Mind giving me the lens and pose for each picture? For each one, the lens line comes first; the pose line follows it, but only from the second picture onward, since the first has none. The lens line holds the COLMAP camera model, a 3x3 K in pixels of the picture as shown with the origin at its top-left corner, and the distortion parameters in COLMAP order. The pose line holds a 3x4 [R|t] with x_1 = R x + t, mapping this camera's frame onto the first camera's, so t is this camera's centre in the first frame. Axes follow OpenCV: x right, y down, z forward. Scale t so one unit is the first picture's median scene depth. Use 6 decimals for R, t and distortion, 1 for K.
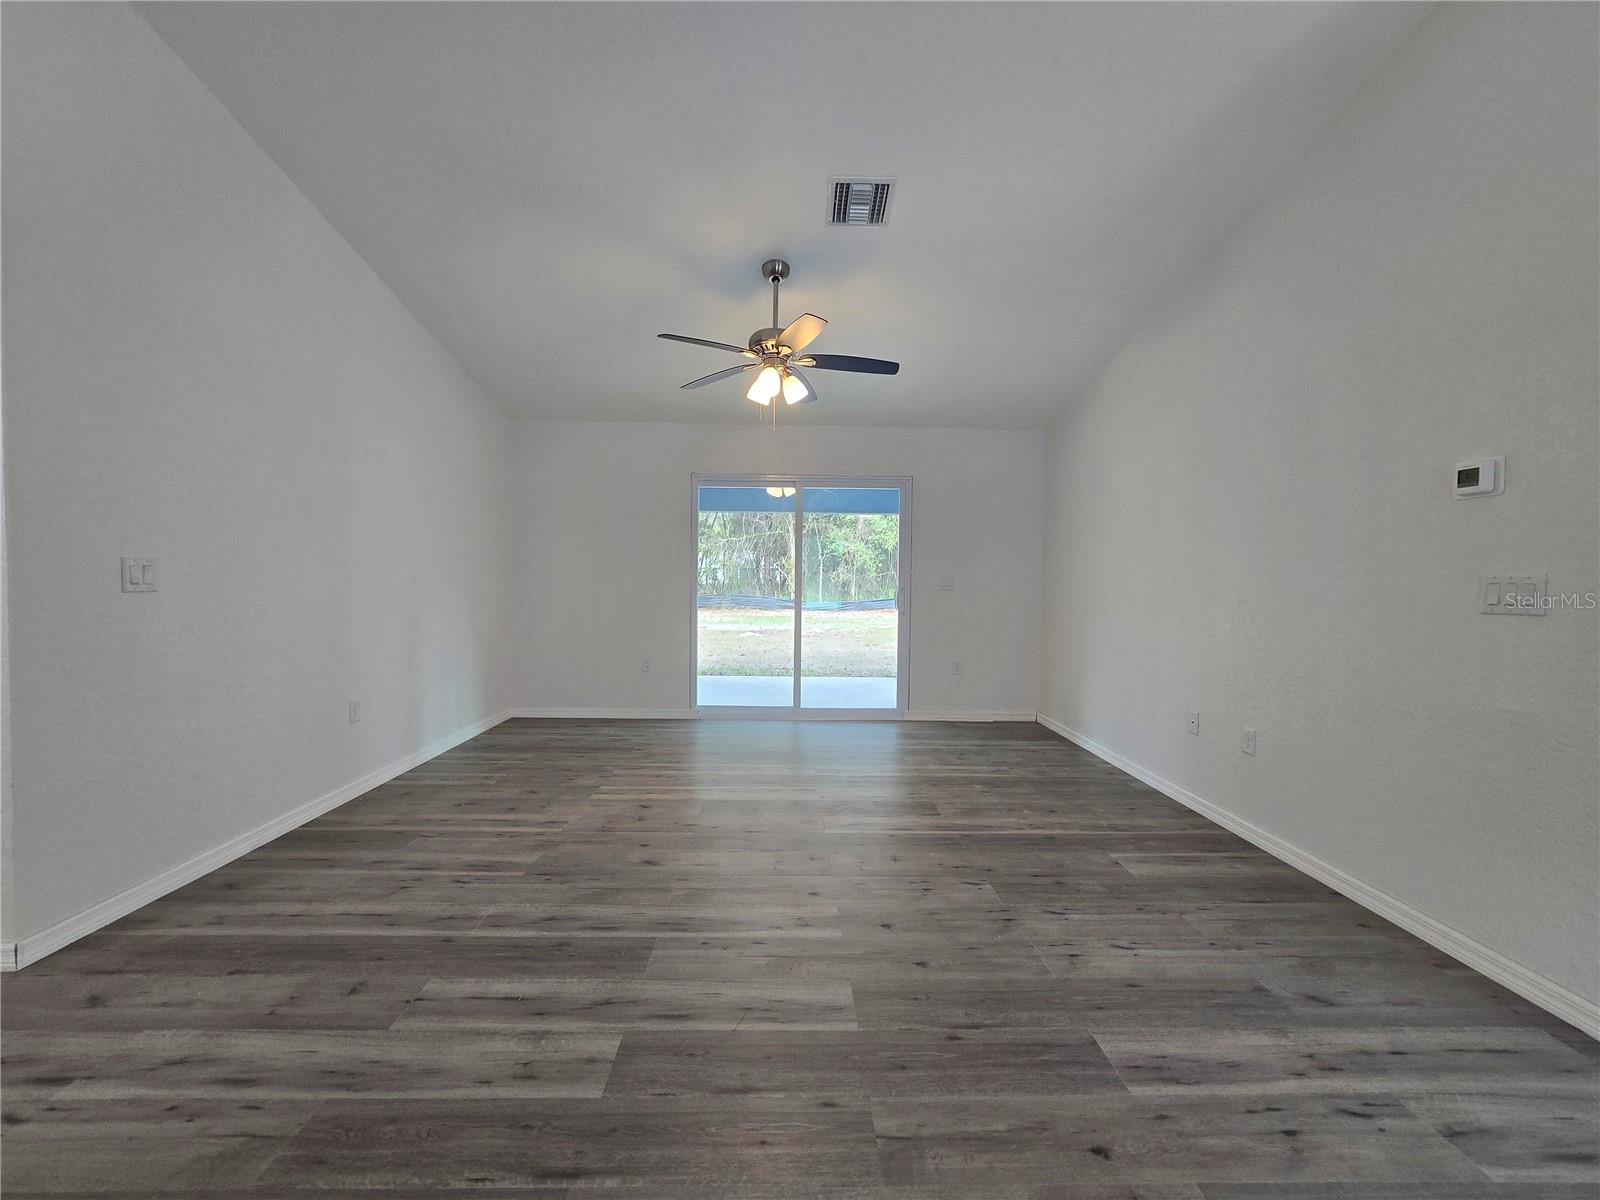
lens RADIAL K [[655.0, 0, 800.0], [0, 655.0, 600.0], [0, 0, 1]] dist [-0.003917, -0.000650]
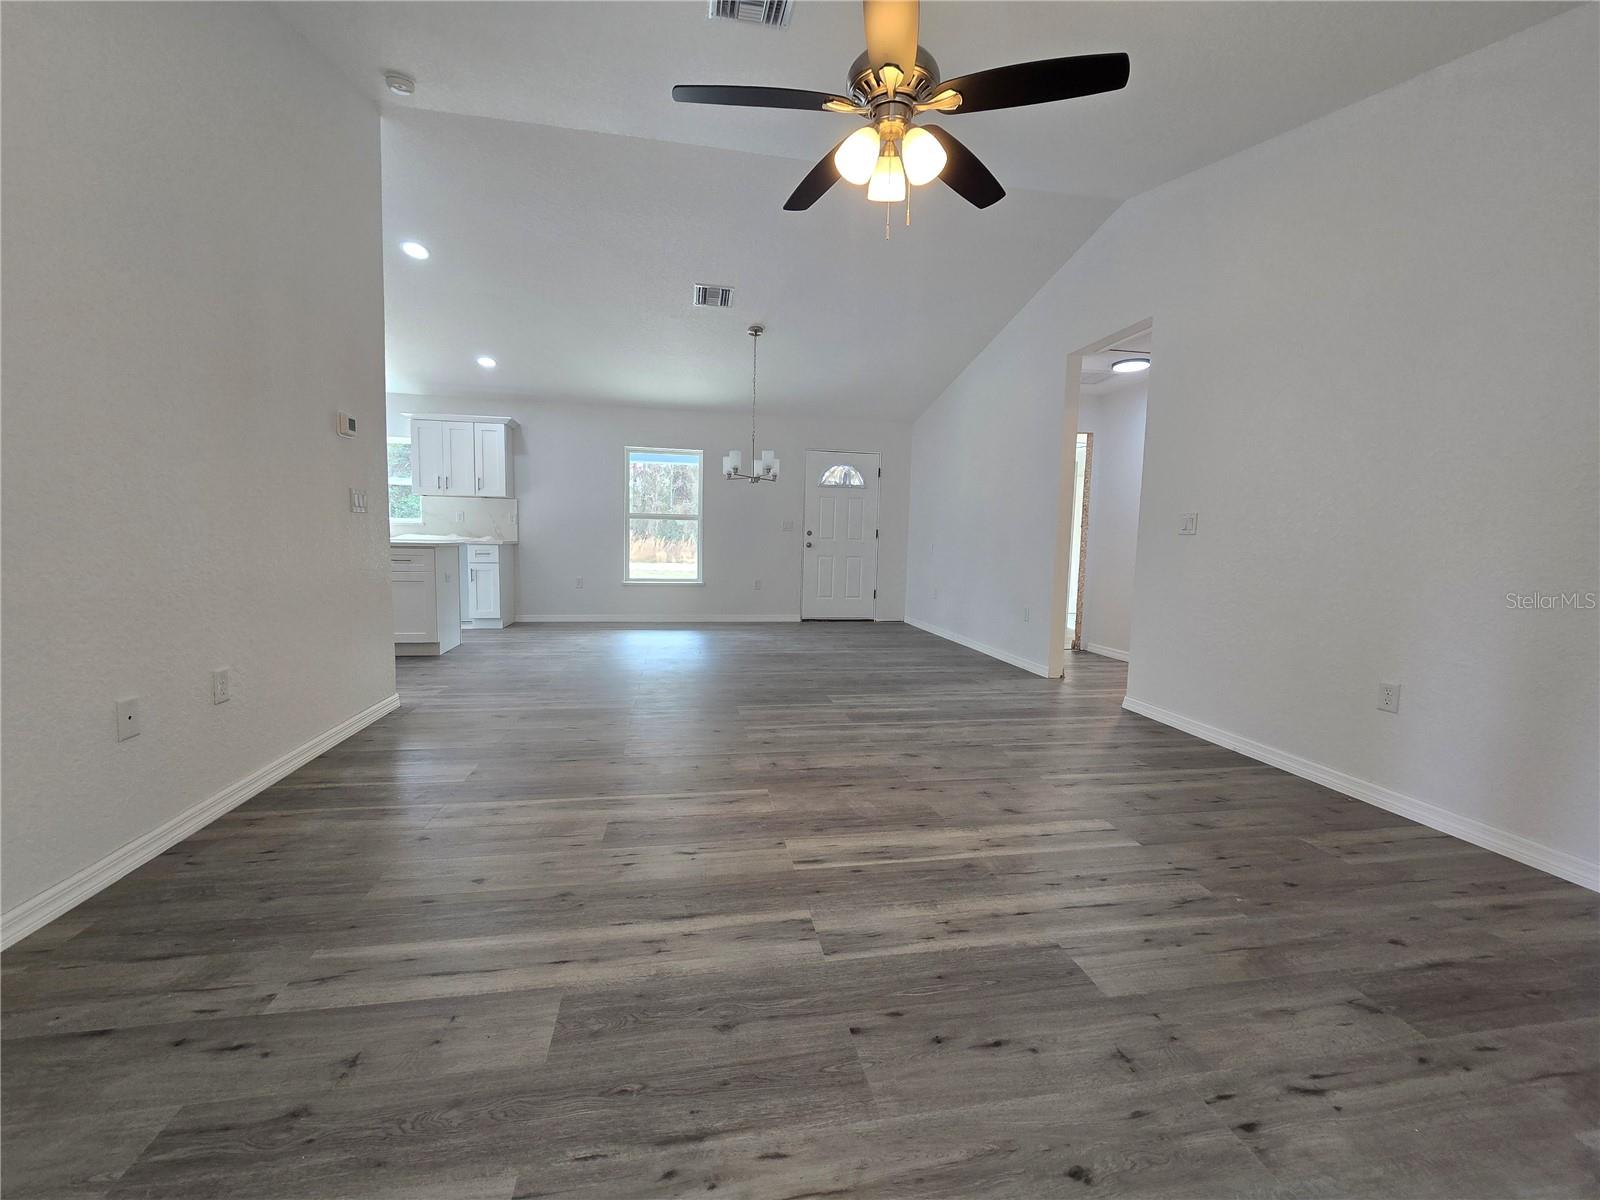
lens RADIAL K [[655.0, 0, 800.0], [0, 655.0, 600.0], [0, 0, 1]] dist [-0.003917, -0.000650]
pose [[-0.986870, -0.022640, -0.159923, 0.123788], [-0.043116, 0.991124, 0.125753, -0.008348], [0.155656, 0.130997, -0.979087, 1.621127]]
